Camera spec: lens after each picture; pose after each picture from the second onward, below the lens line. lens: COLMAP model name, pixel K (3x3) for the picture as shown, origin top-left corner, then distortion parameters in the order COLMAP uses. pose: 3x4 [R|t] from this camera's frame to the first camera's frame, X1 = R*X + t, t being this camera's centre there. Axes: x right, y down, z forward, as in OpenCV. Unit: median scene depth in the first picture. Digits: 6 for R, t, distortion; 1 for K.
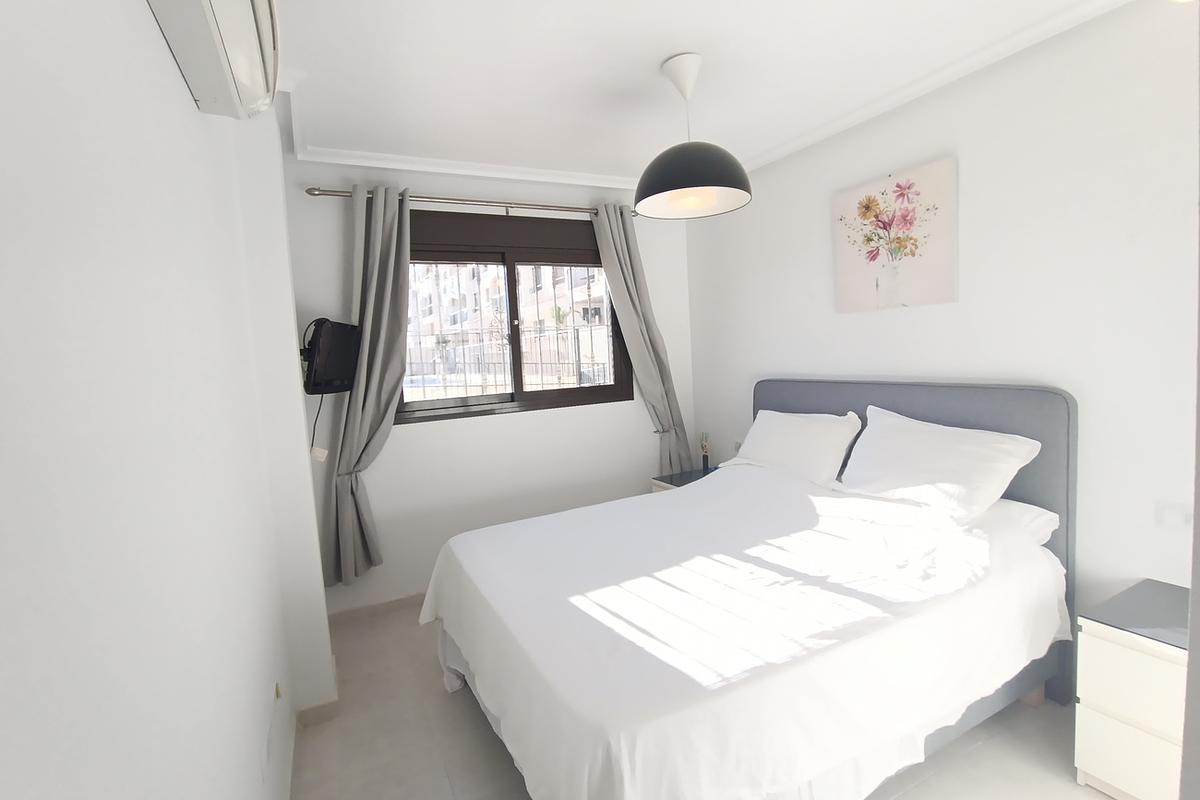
lens RADIAL K [[546.2, 0, 591.8], [0, 546.2, 399.4], [0, 0, 1]] dist [-0.026103, 0.013279]
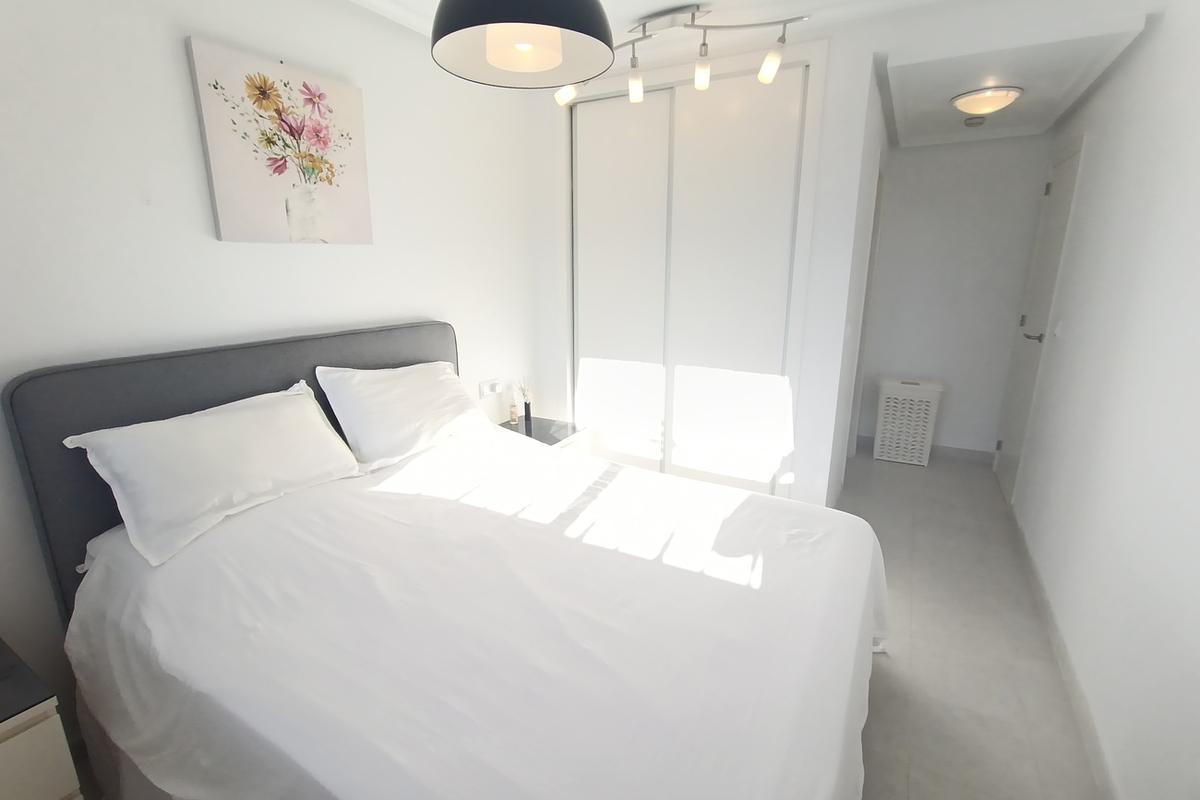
lens RADIAL K [[546.2, 0, 594.9], [0, 546.2, 399.6], [0, 0, 1]] dist [-0.026103, 0.013279]
pose [[-0.548791, -0.152205, 0.821986, -0.386032], [0.098876, 0.964564, 0.244620, -0.102273], [-0.830091, 0.215520, -0.514295, 1.146237]]
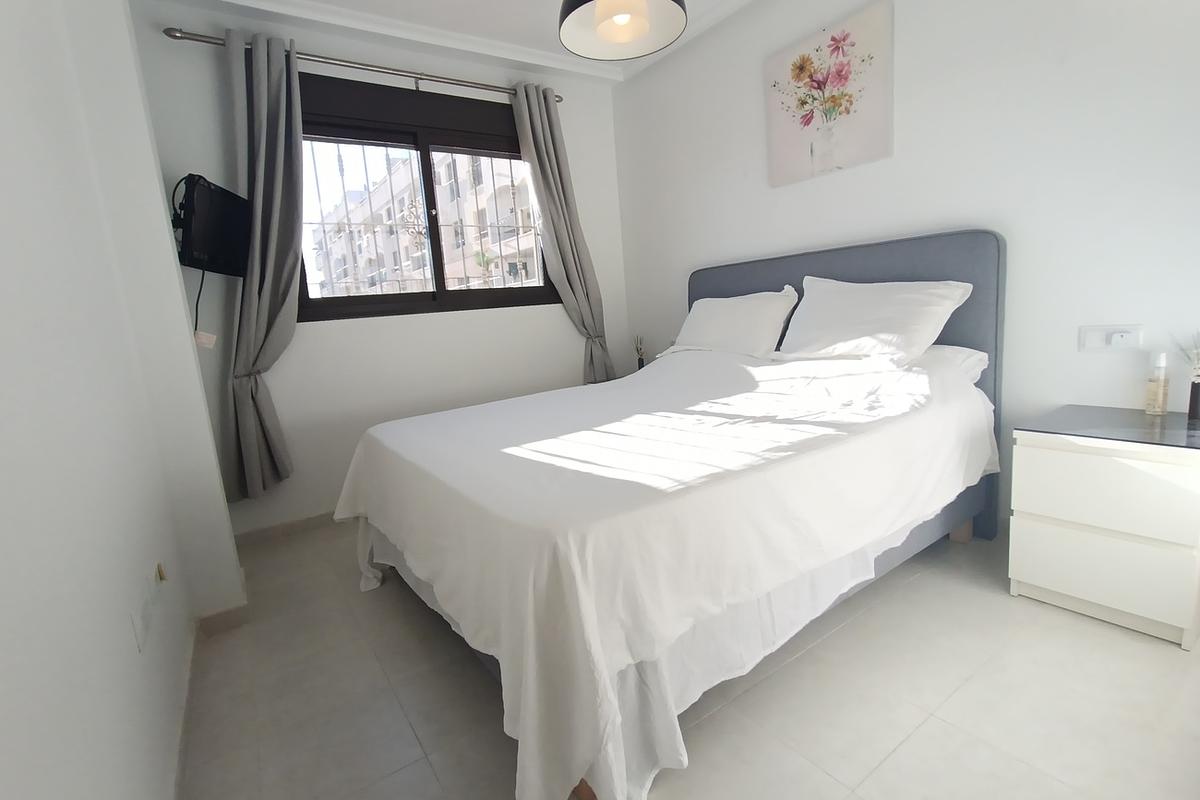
lens RADIAL K [[546.2, 0, 593.6], [0, 546.2, 398.1], [0, 0, 1]] dist [-0.026103, 0.013279]
pose [[0.990896, -0.042924, 0.127602, -0.004365], [0.034370, 0.997059, 0.068503, 0.159208], [-0.130168, -0.063494, 0.989457, 0.065291]]
